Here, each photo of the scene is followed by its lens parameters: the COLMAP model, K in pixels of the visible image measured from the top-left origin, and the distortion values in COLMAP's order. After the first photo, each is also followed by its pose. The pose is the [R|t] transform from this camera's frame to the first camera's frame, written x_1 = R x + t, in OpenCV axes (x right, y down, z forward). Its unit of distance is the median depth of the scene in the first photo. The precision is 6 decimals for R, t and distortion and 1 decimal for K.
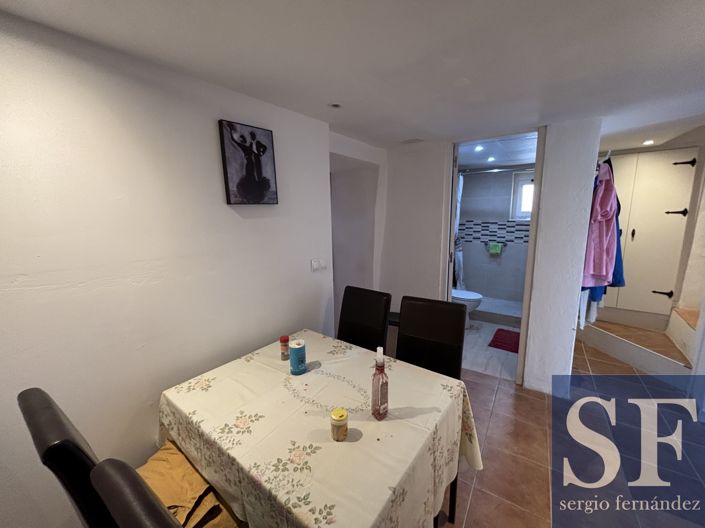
lens RADIAL K [[281.9, 0, 352.5], [0, 281.9, 264.0], [0, 0, 1]] dist [-0.000790, 0.000072]
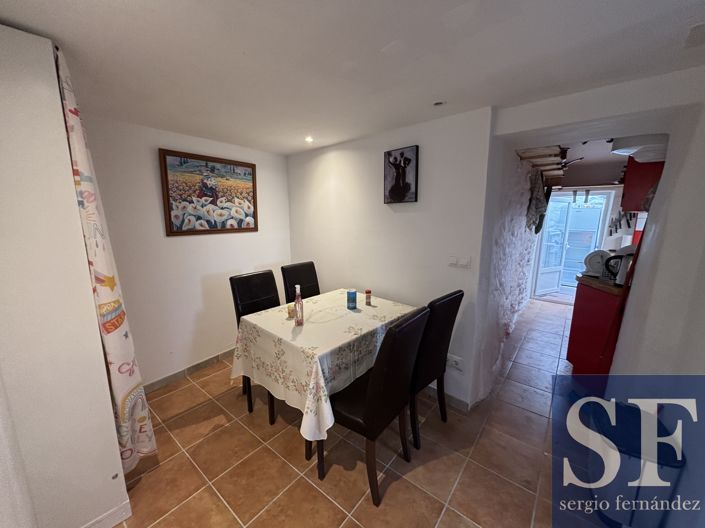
lens RADIAL K [[281.9, 0, 352.5], [0, 281.9, 264.0], [0, 0, 1]] dist [-0.000790, 0.000072]
pose [[-0.075849, 0.196526, -0.977560, 1.171587], [-0.162141, 0.964905, 0.206563, -0.174215], [0.983848, 0.174170, -0.041322, 0.905356]]
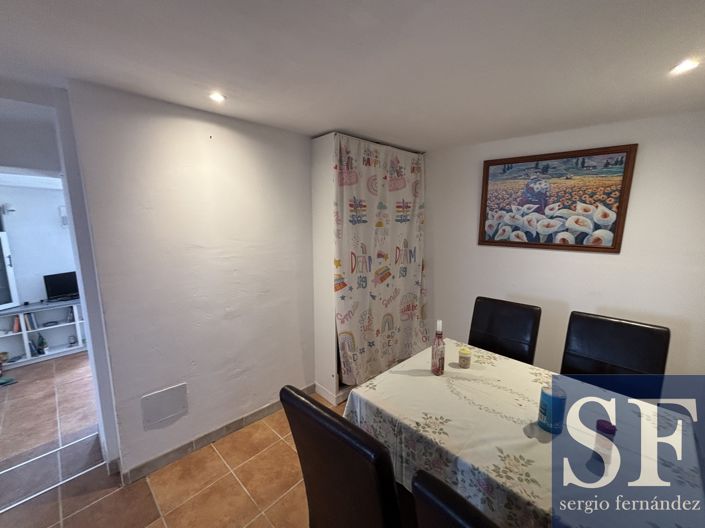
lens RADIAL K [[281.9, 0, 352.5], [0, 281.9, 264.0], [0, 0, 1]] dist [-0.000790, 0.000072]
pose [[-0.990301, -0.007681, 0.138726, 0.206528], [0.036783, 0.948352, 0.315081, -0.265429], [-0.133981, 0.317127, -0.938871, 1.455066]]
